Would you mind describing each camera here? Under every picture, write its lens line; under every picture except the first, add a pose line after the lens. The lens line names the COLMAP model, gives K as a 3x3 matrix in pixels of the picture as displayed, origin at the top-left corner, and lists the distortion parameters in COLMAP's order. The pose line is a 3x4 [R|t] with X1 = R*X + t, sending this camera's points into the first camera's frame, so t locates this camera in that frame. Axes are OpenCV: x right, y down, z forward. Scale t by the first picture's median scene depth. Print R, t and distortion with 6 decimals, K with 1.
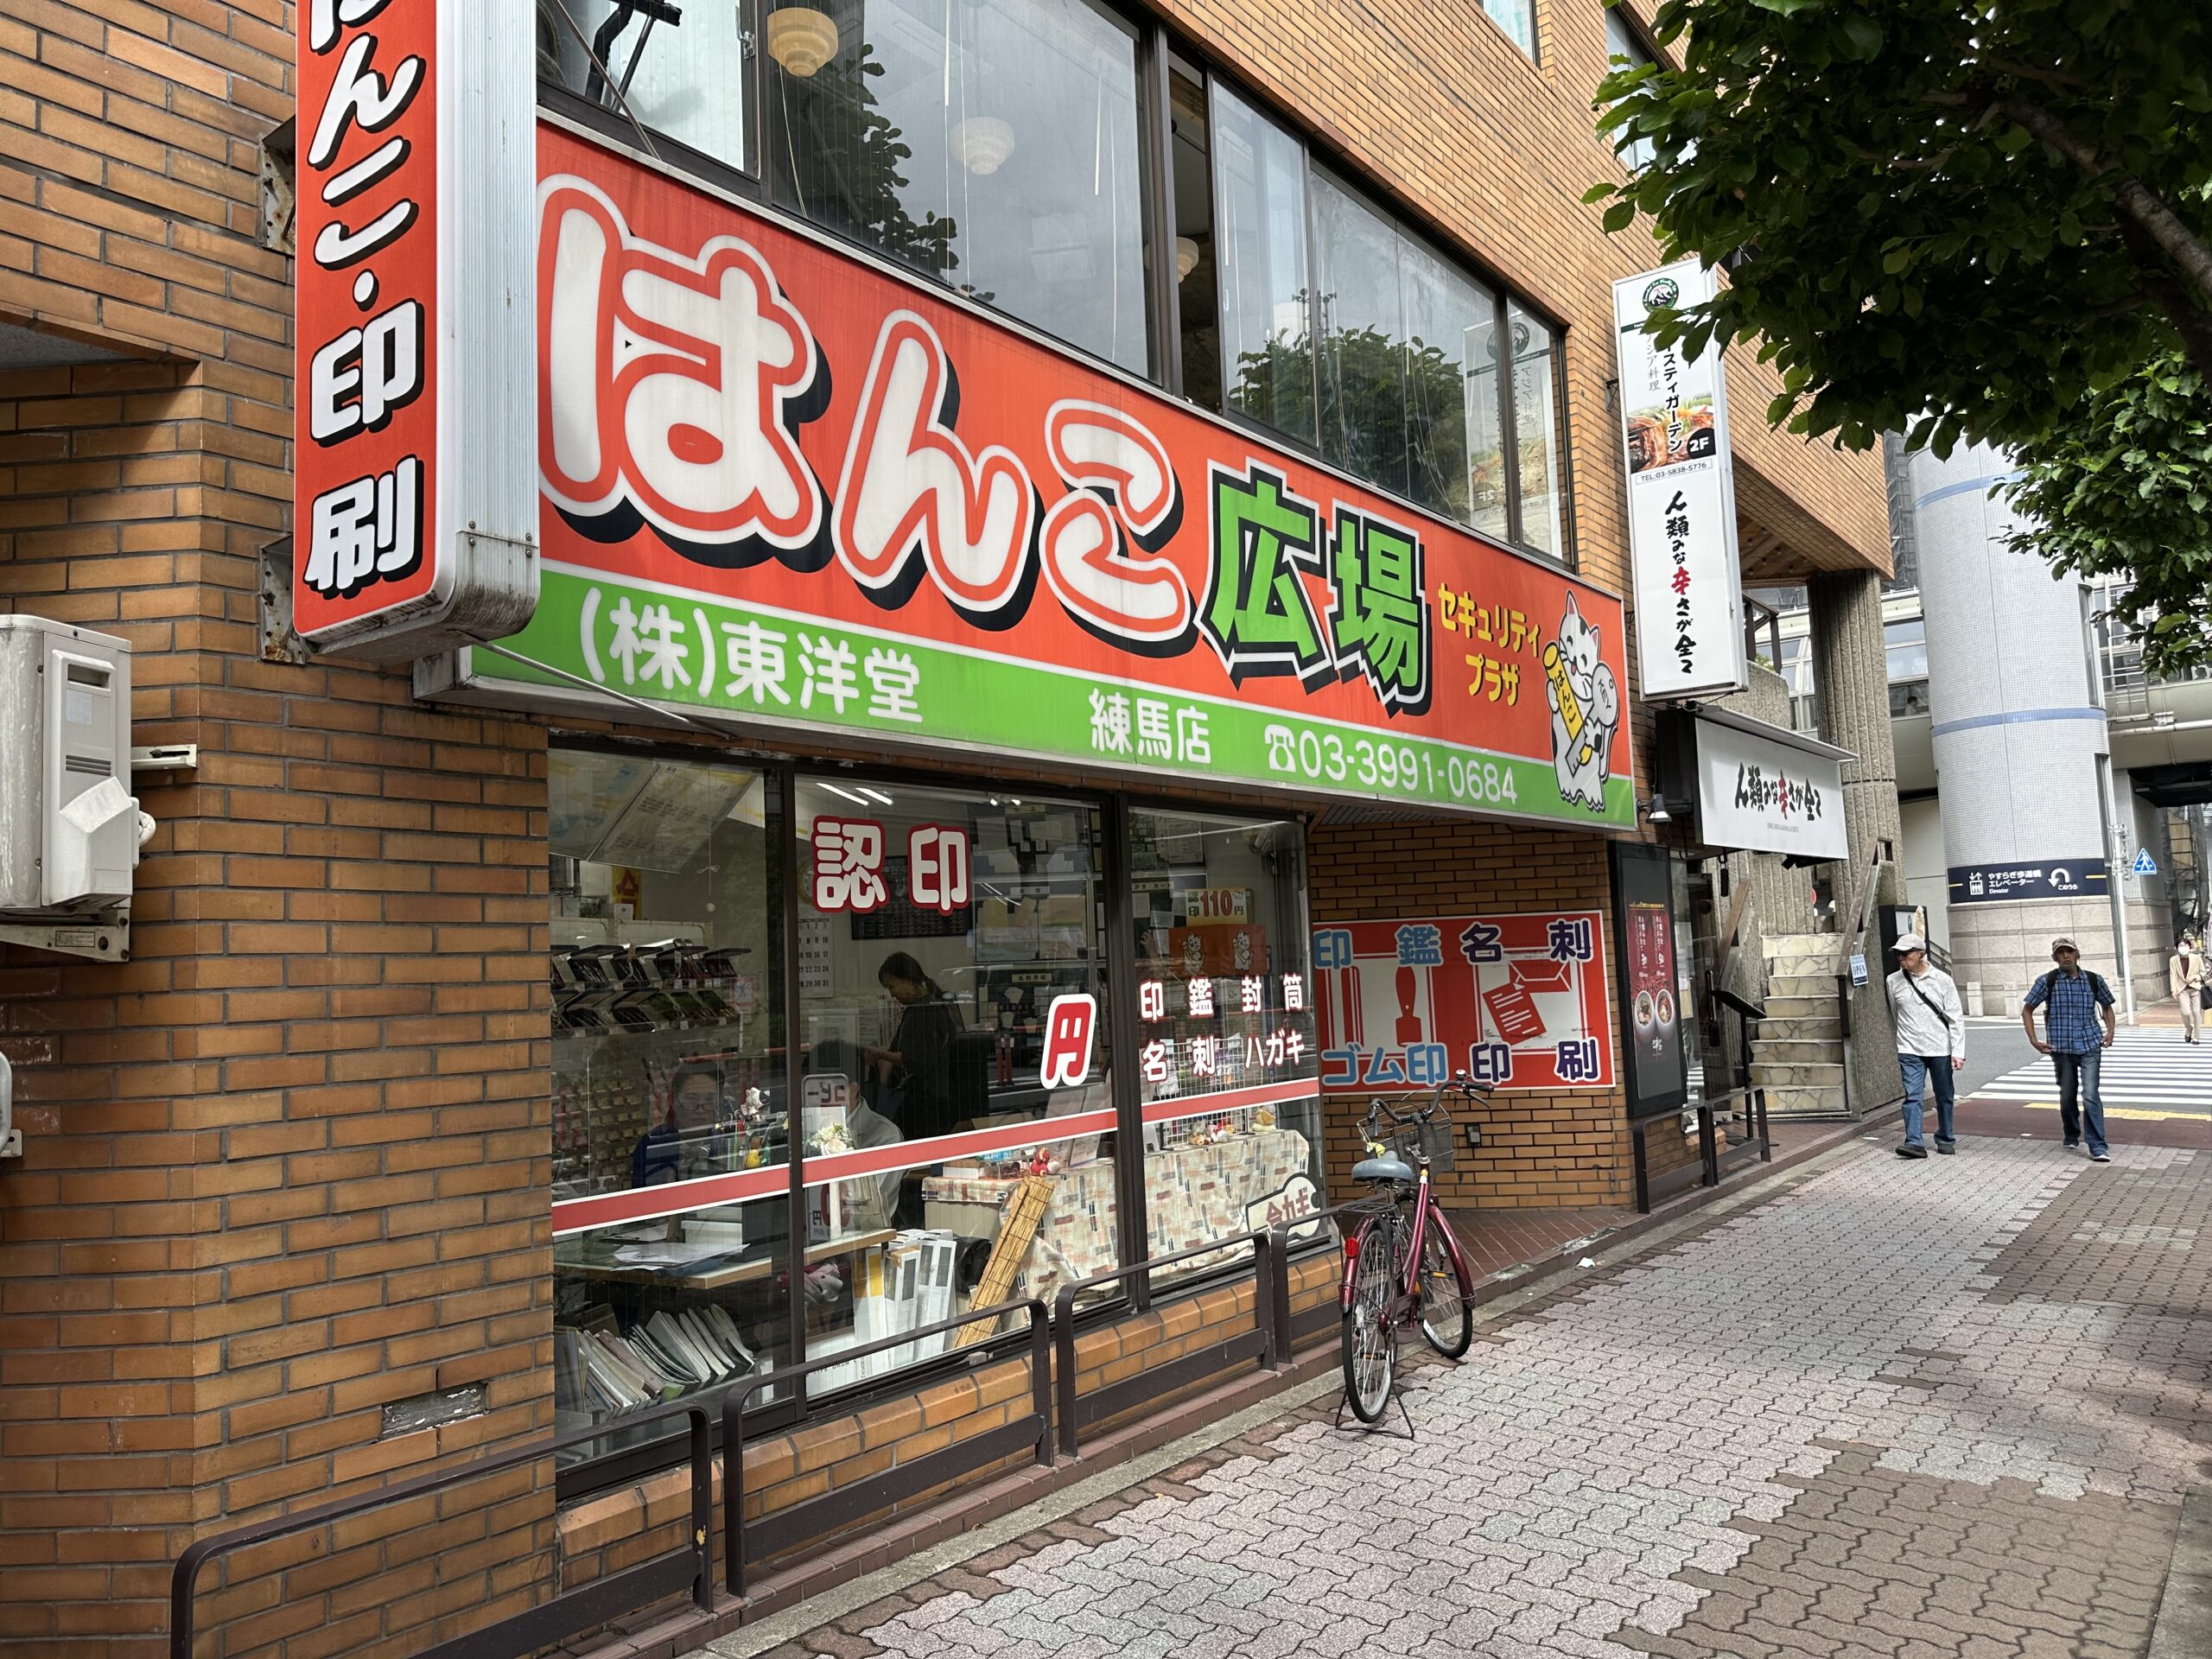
lens RADIAL K [[1563.4, 0, 1112.5], [0, 1563.4, 826.9], [0, 0, 1]] dist [0.030921, -0.009707]
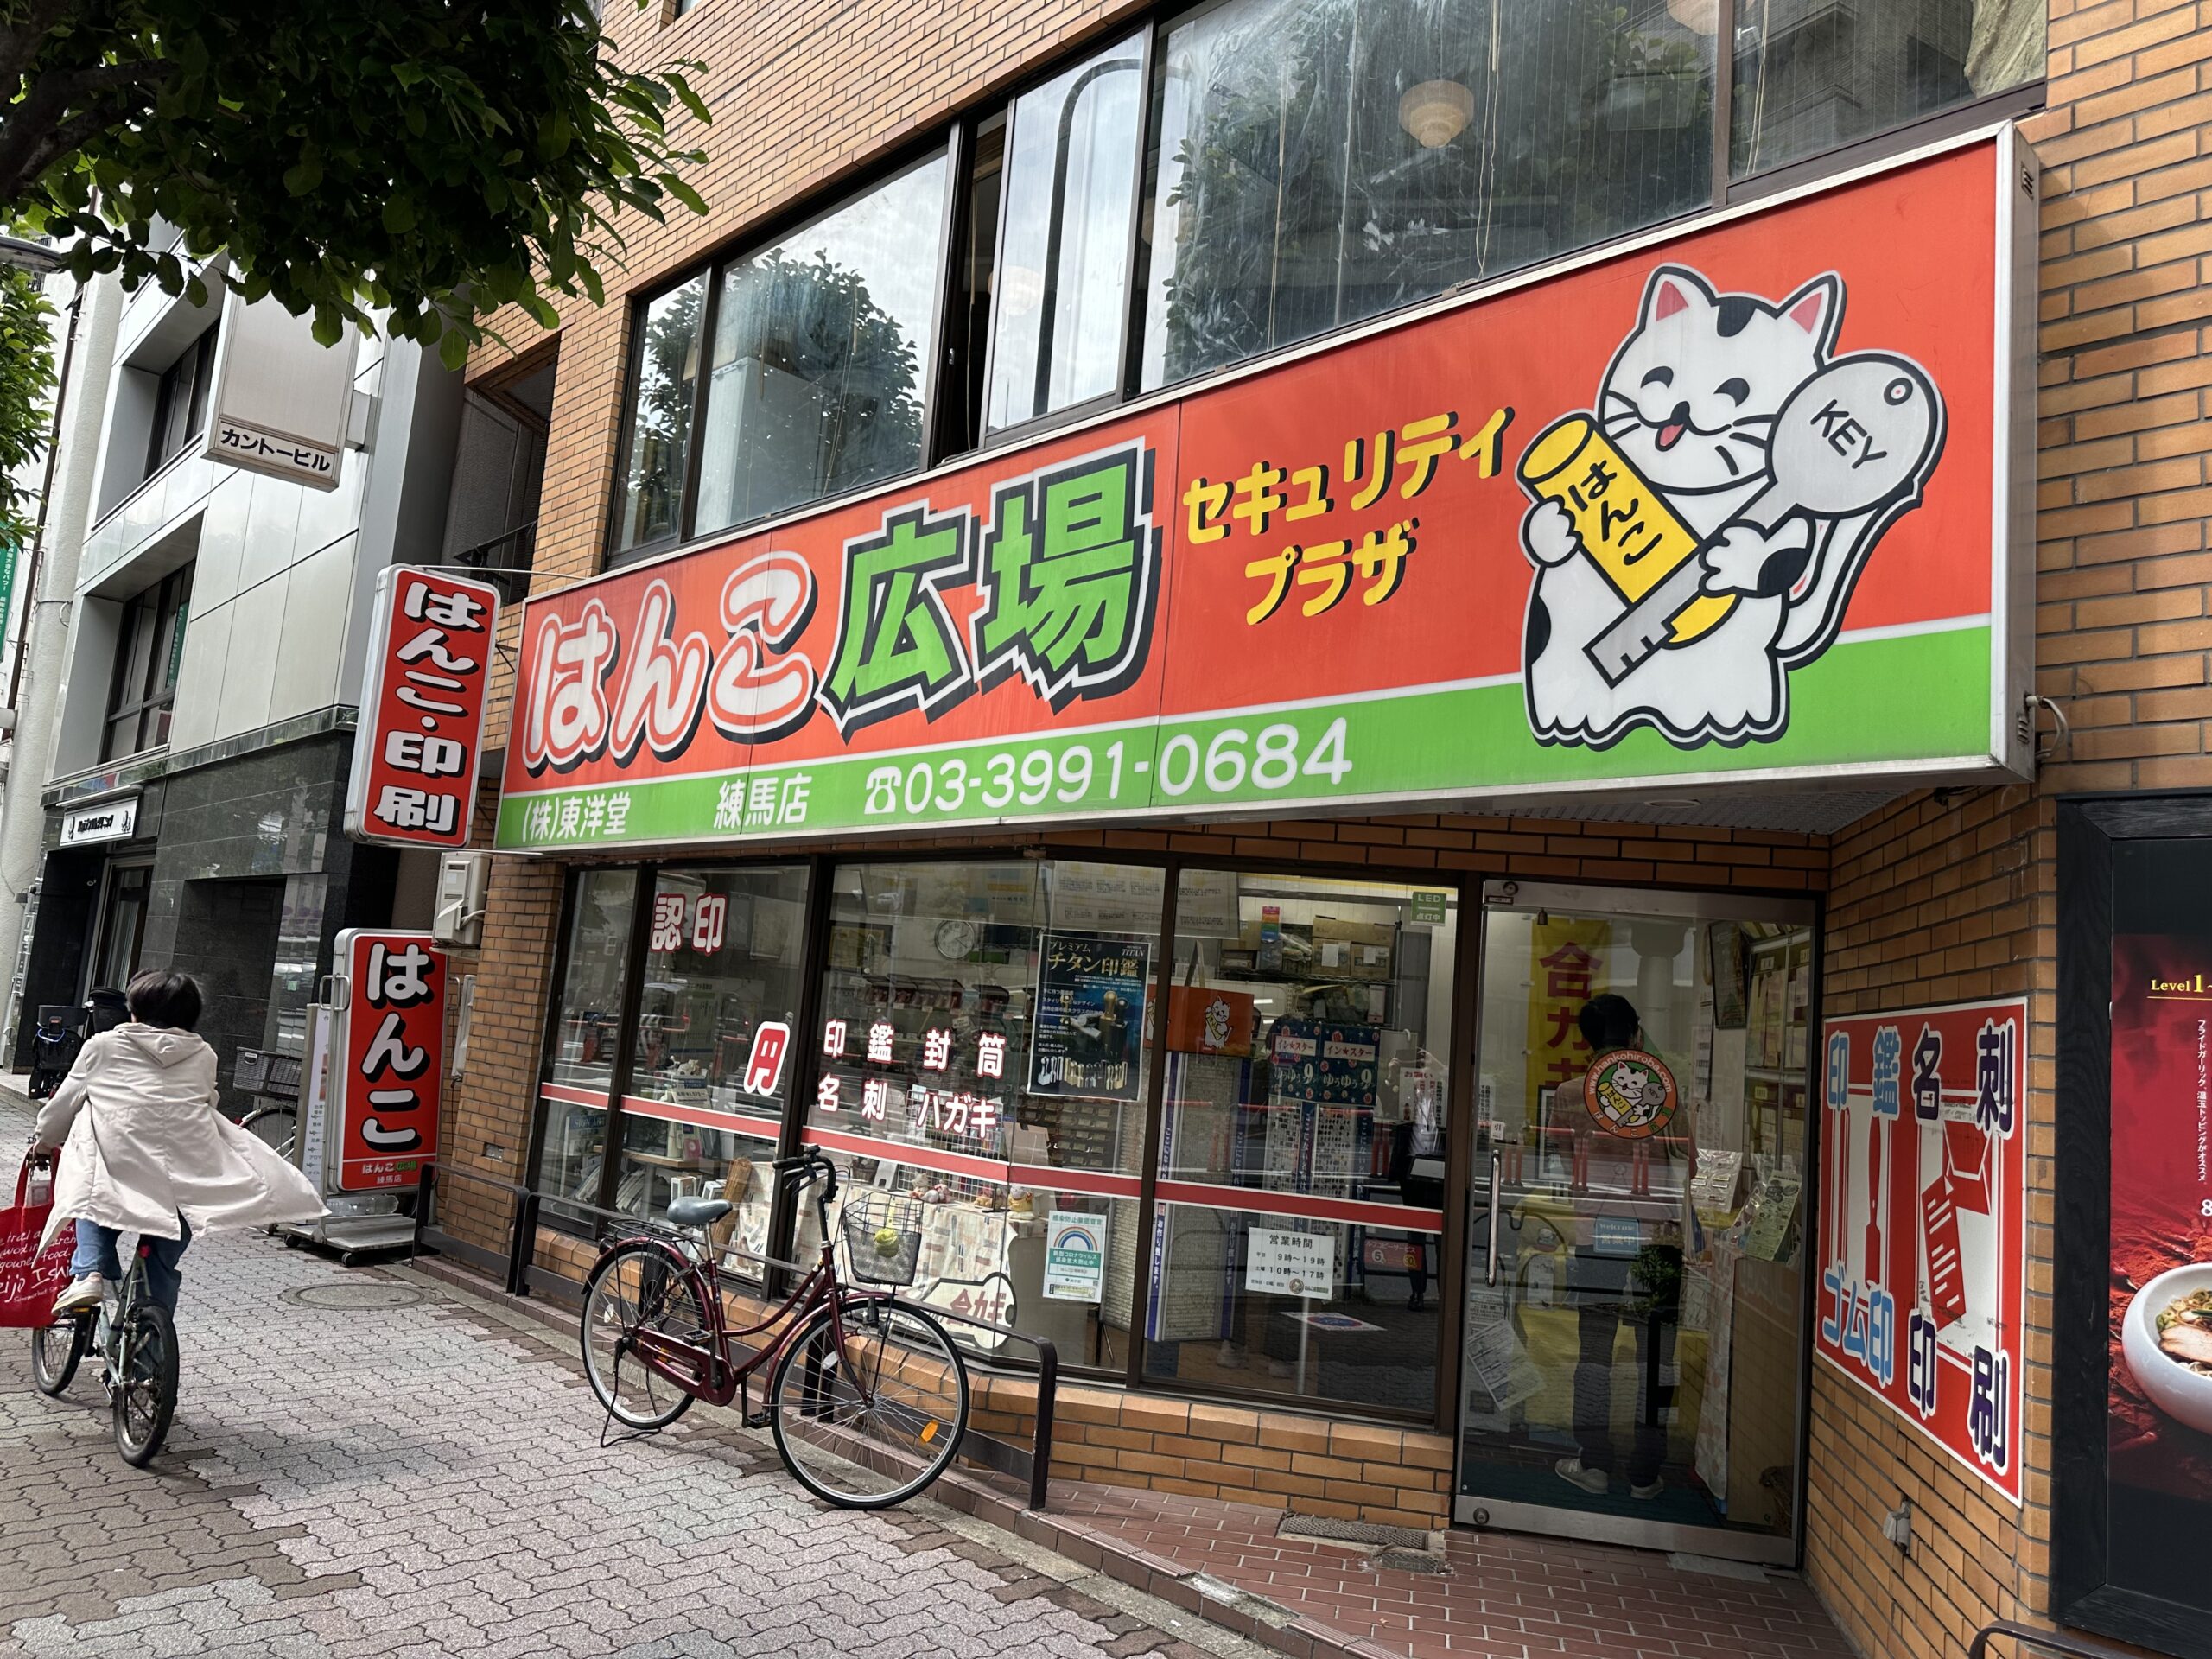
lens RADIAL K [[1563.4, 0, 1112.1], [0, 1563.4, 834.0], [0, 0, 1]] dist [0.030921, -0.009707]
pose [[-0.133483, -0.094473, -0.986538, 1.095213], [0.013335, 0.995185, -0.097105, 0.076511], [0.990961, -0.026117, -0.131580, 1.328207]]
